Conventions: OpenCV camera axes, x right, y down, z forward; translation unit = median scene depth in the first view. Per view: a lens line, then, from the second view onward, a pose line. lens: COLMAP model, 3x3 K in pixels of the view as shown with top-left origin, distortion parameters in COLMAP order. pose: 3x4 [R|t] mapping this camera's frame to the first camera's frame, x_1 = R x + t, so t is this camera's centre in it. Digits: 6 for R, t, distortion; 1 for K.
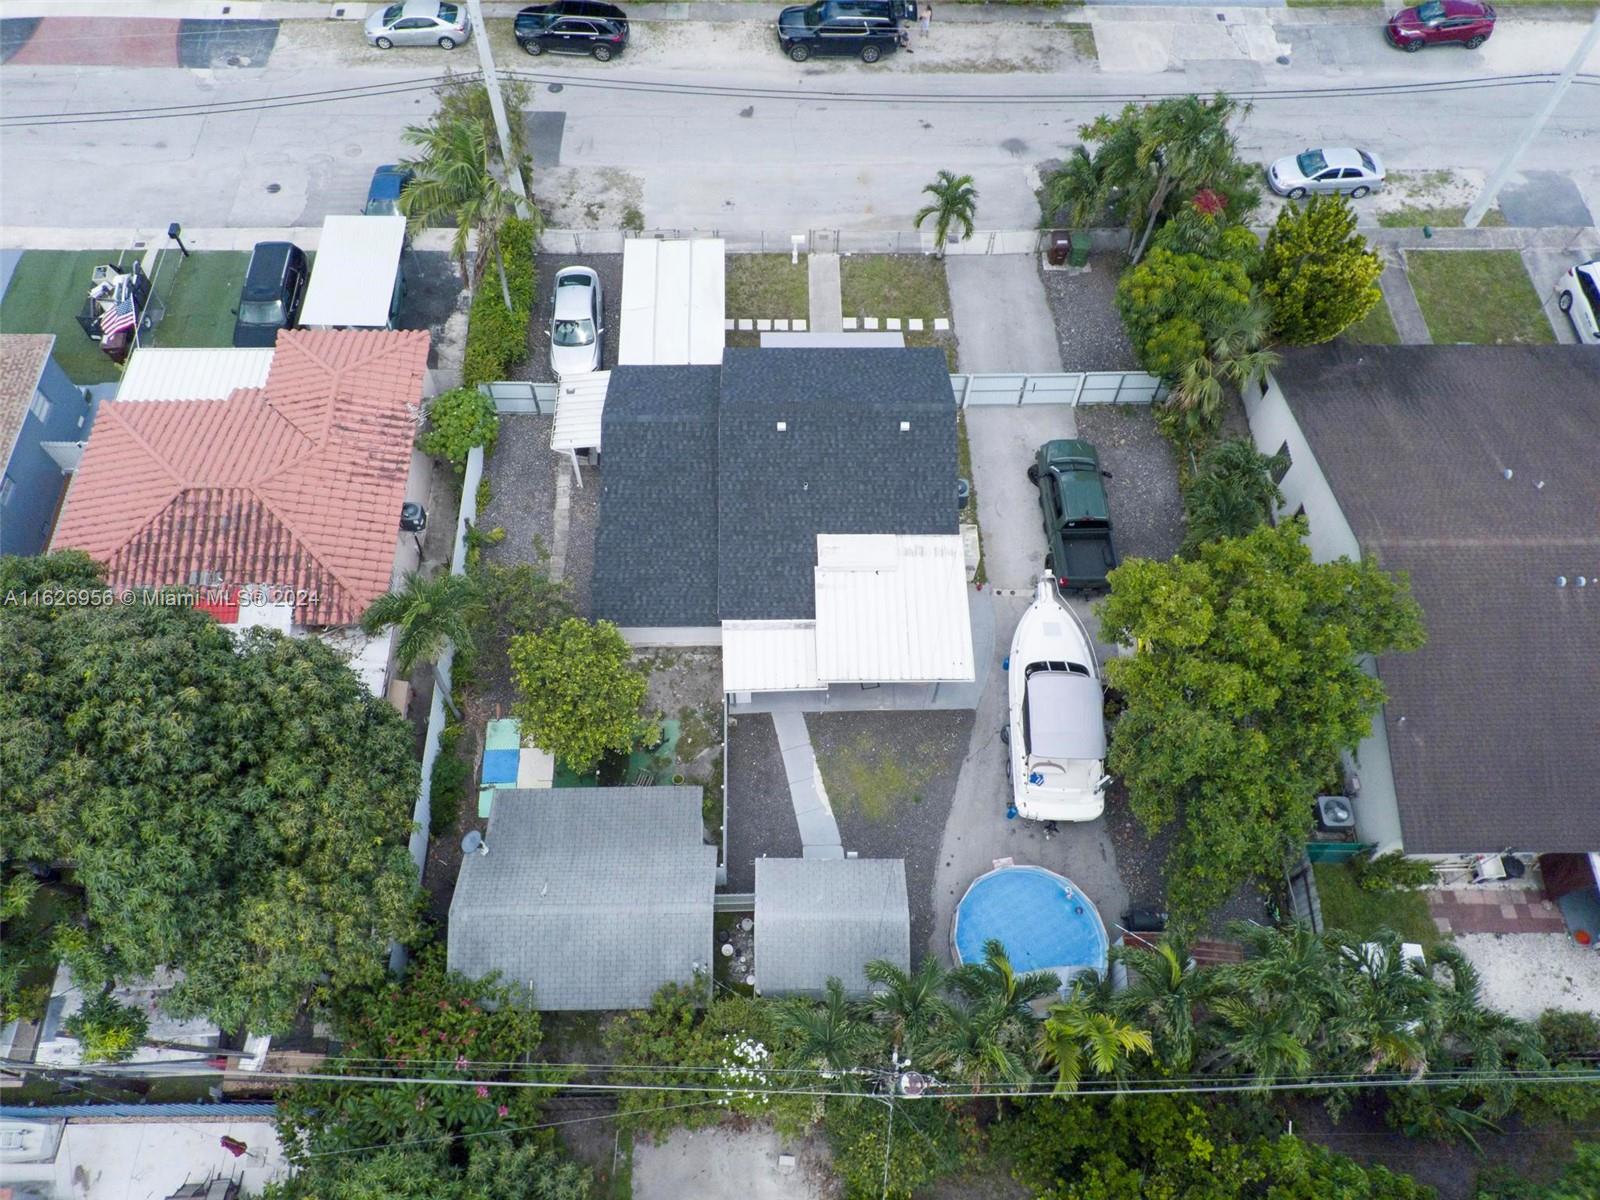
lens RADIAL K [[1194.8, 0, 800.0], [0, 1194.8, 600.0], [0, 0, 1]] dist [0.083821, -0.098833]
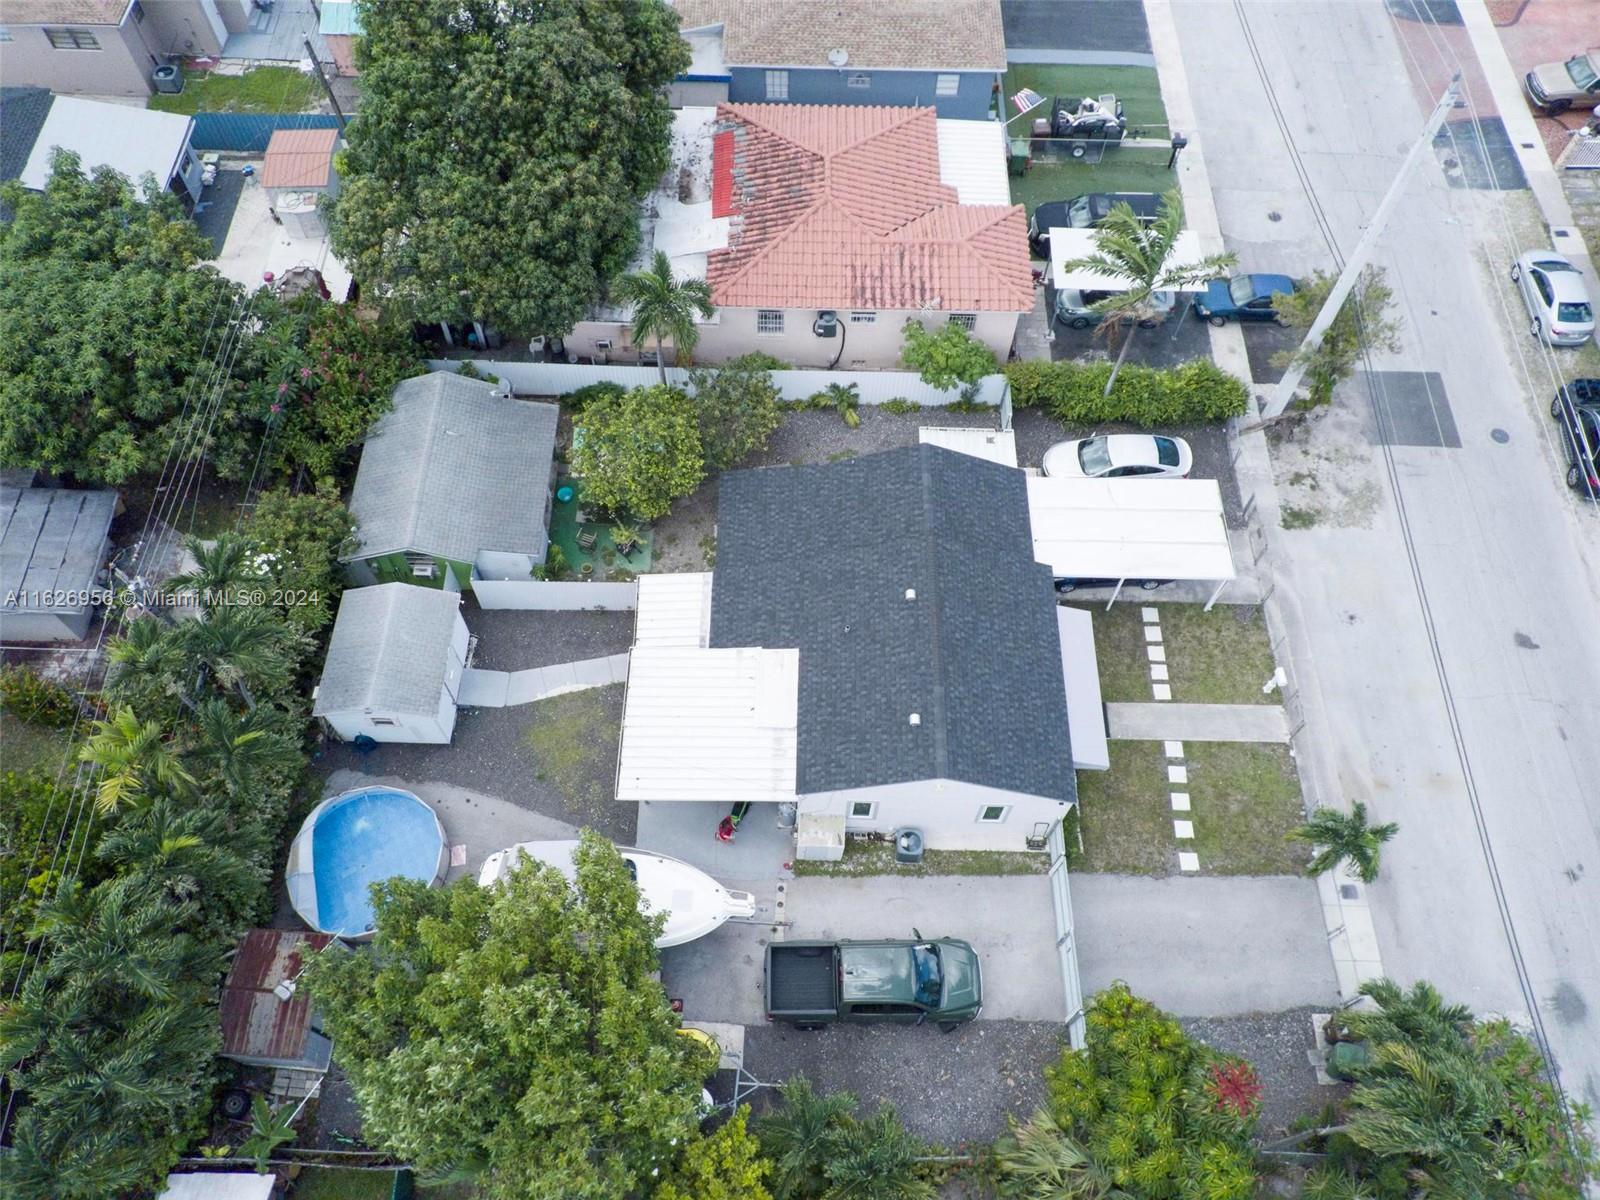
lens RADIAL K [[1208.3, 0, 800.0], [0, 1208.3, 600.0], [0, 0, 1]] dist [0.096030, -0.131298]
pose [[-0.029516, 0.858922, -0.511255, 0.429045], [-0.876831, 0.223313, 0.425793, -0.430964], [0.479892, 0.460851, 0.746538, 0.258853]]
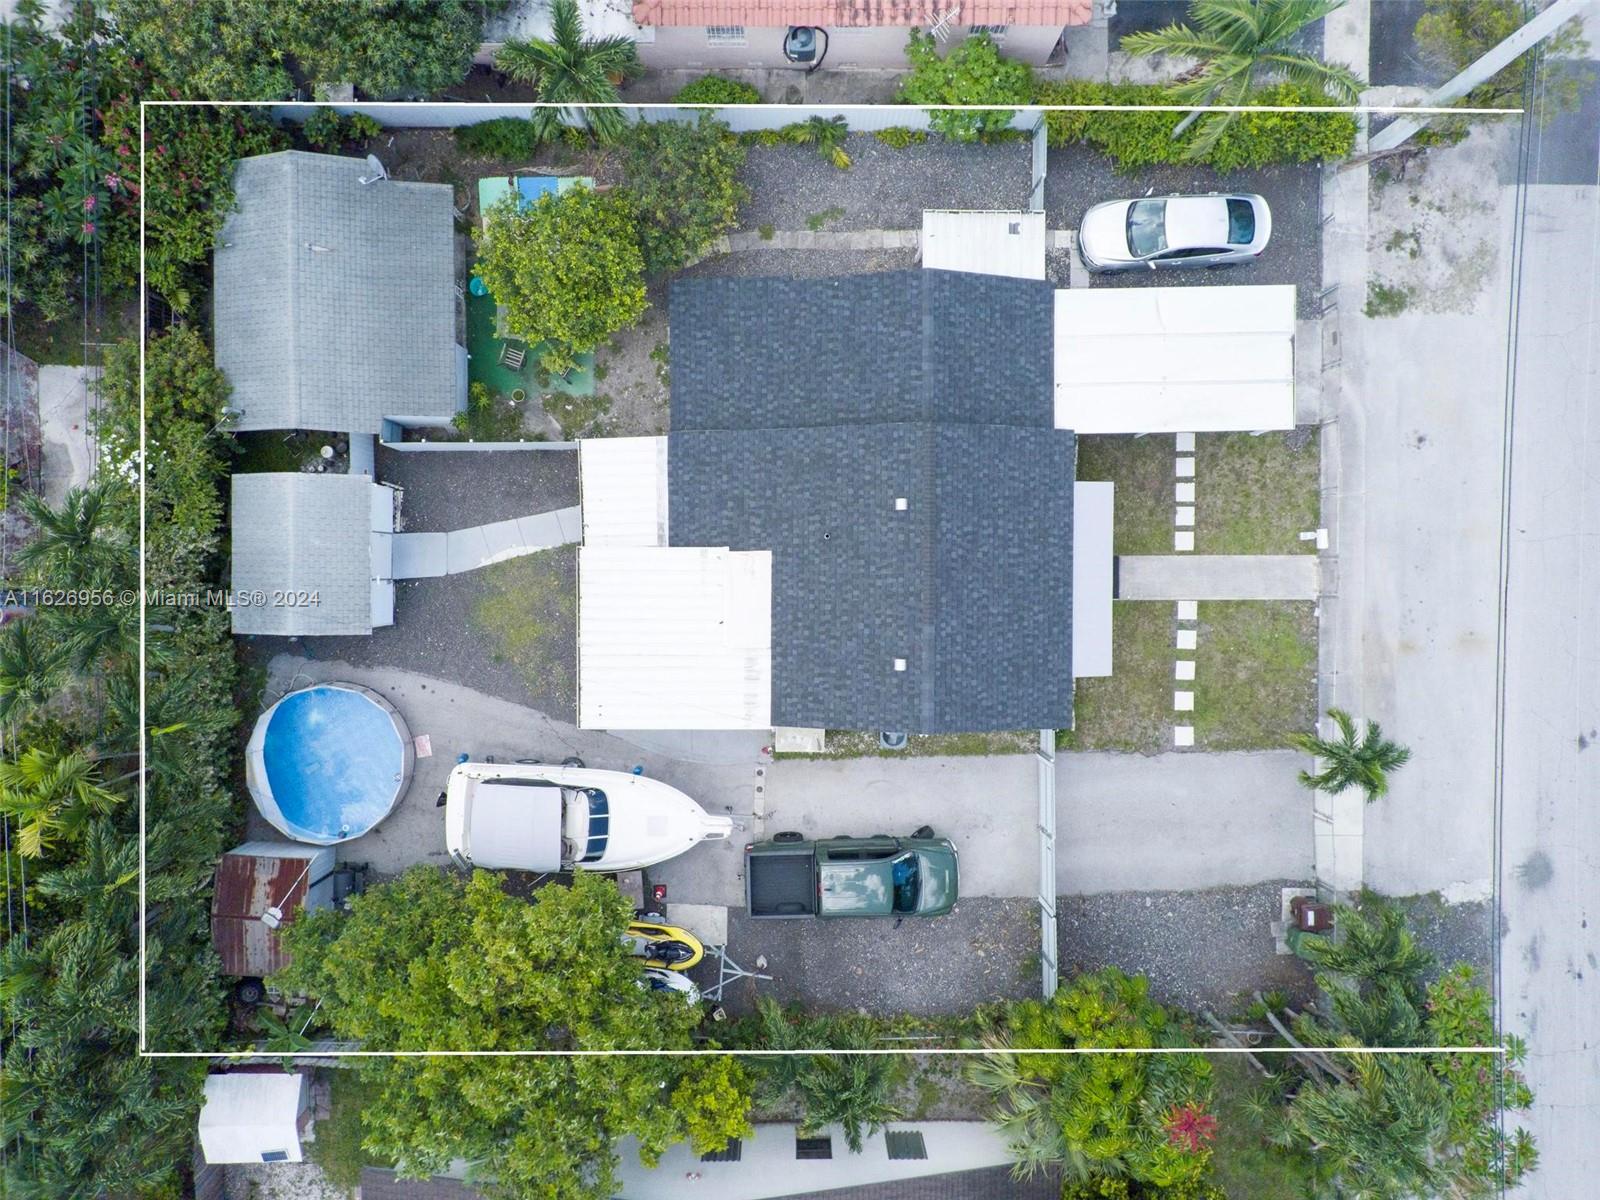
lens RADIAL K [[1191.2, 0, 800.0], [0, 1191.2, 600.0], [0, 0, 1]] dist [0.107476, -0.181451]
pose [[-0.016316, 0.999863, 0.002762, 0.041995], [-0.872805, -0.015590, 0.487820, -0.432200], [0.487796, 0.005549, 0.872940, 0.281438]]
